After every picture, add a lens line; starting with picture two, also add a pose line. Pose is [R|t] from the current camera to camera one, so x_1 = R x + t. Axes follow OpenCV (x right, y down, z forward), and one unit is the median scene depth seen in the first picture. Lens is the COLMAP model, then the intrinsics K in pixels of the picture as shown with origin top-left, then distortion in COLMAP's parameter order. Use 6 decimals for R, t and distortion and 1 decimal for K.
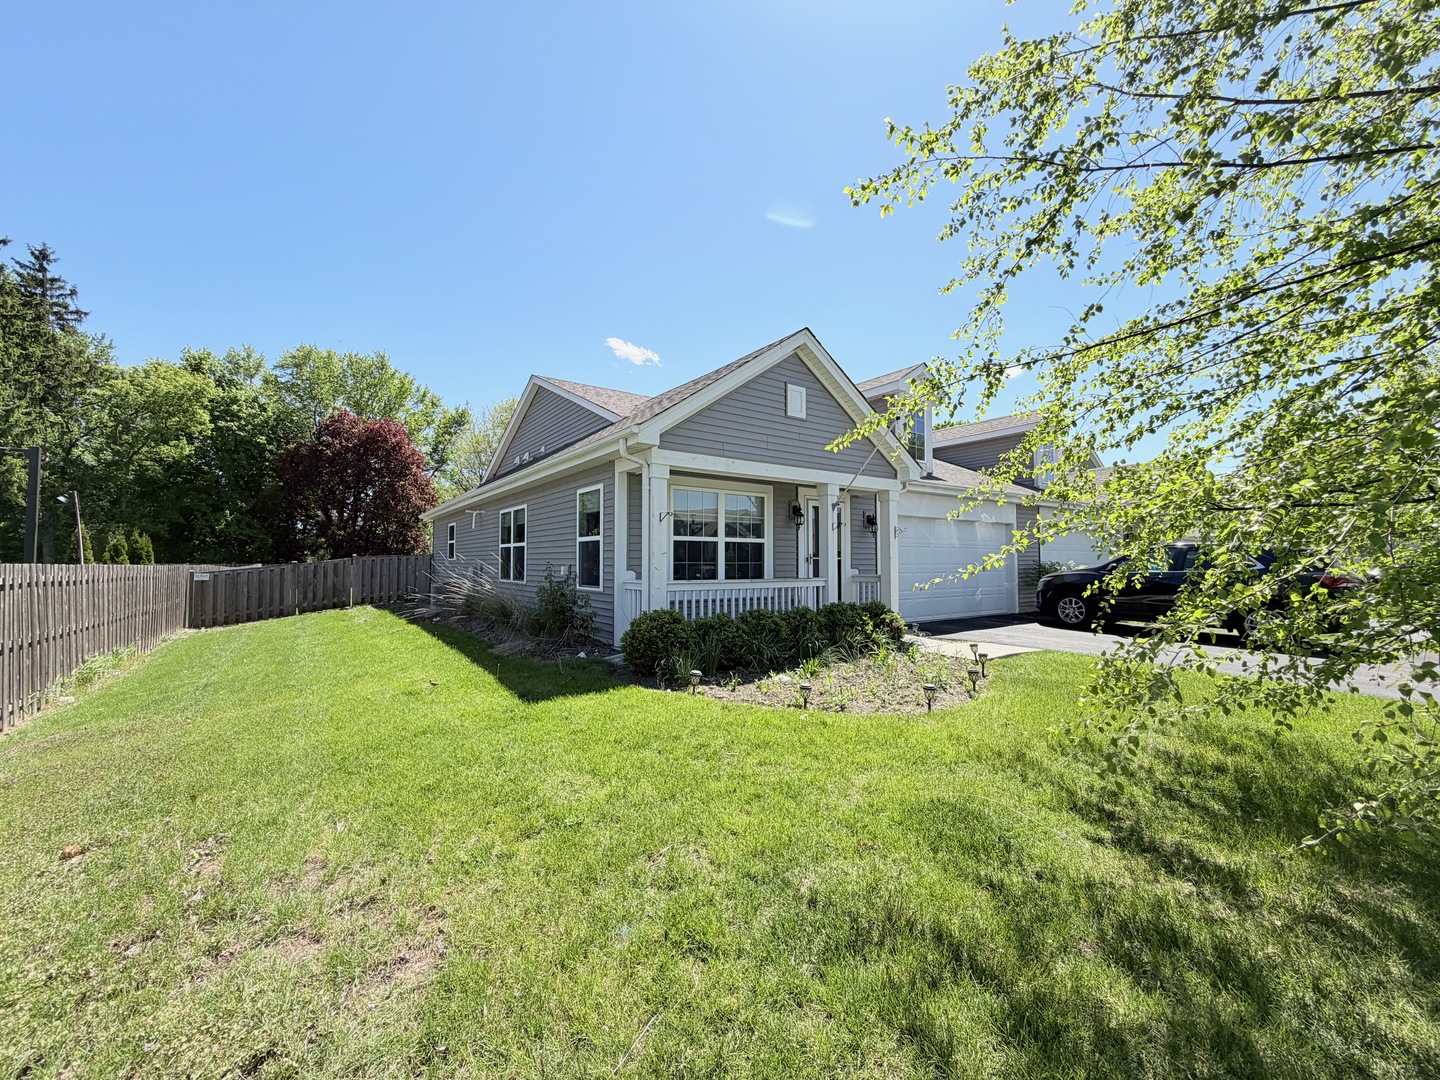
lens RADIAL K [[572.5, 0, 709.9], [0, 572.5, 537.2], [0, 0, 1]] dist [-0.002130, 0.000417]
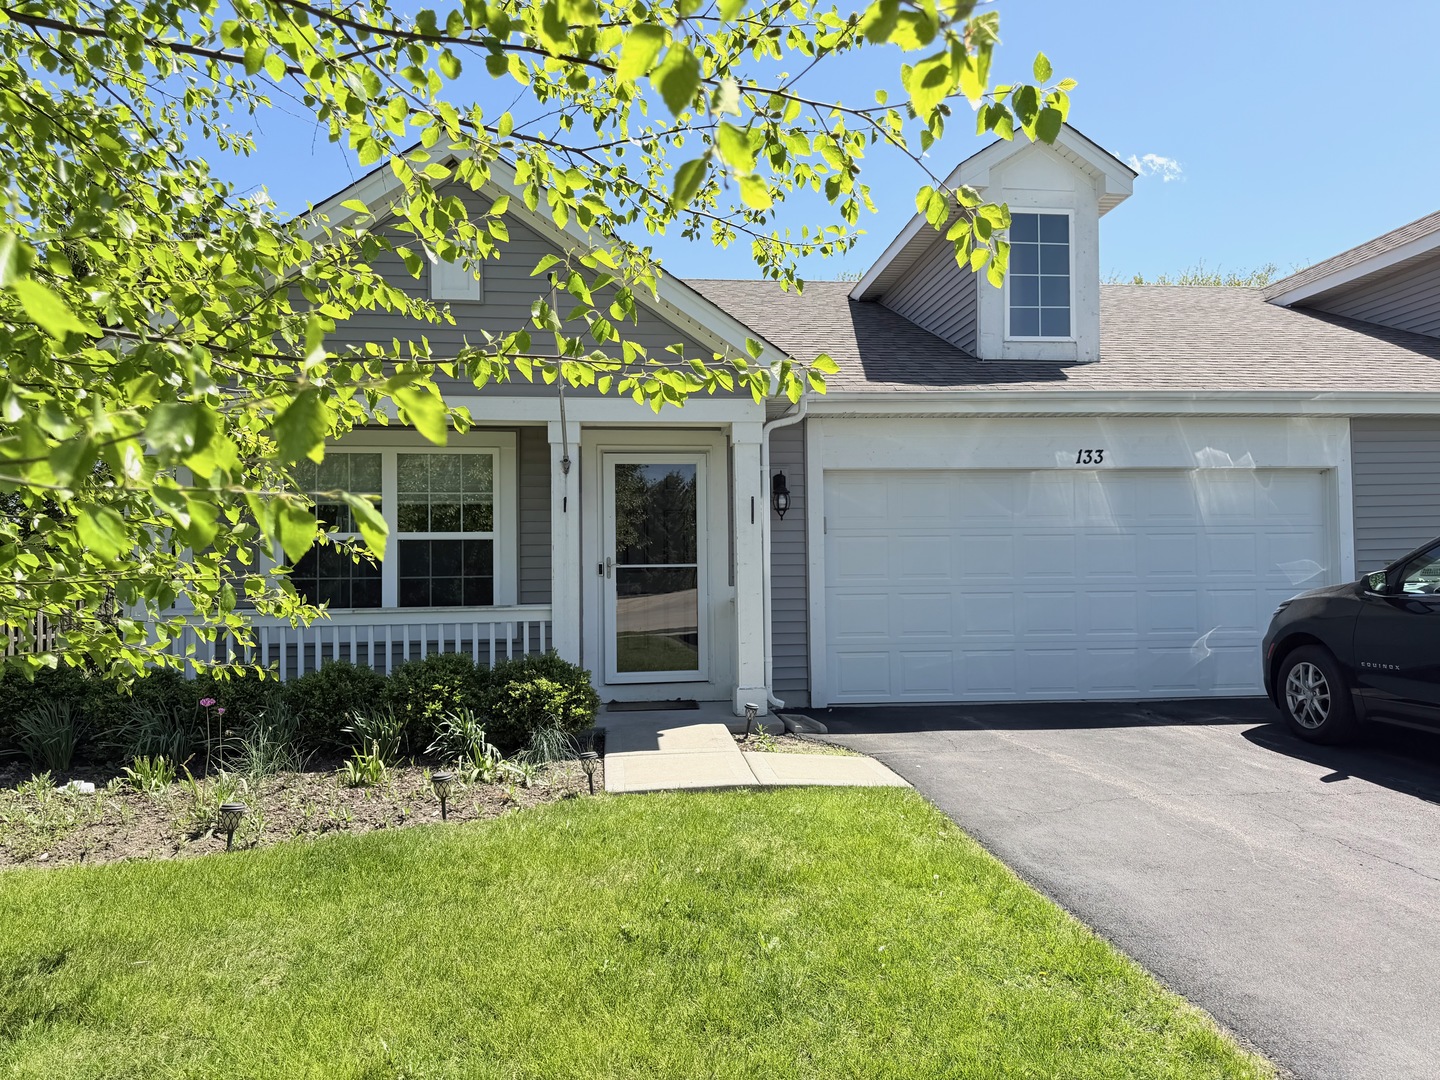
lens RADIAL K [[995.5, 0, 725.8], [0, 995.5, 540.8], [0, 0, 1]] dist [0.019896, -0.014479]
pose [[0.870075, -0.025398, -0.492264, 0.769798], [0.033864, 0.999392, 0.008291, 0.011102], [0.491755, -0.023883, 0.870406, 0.302908]]
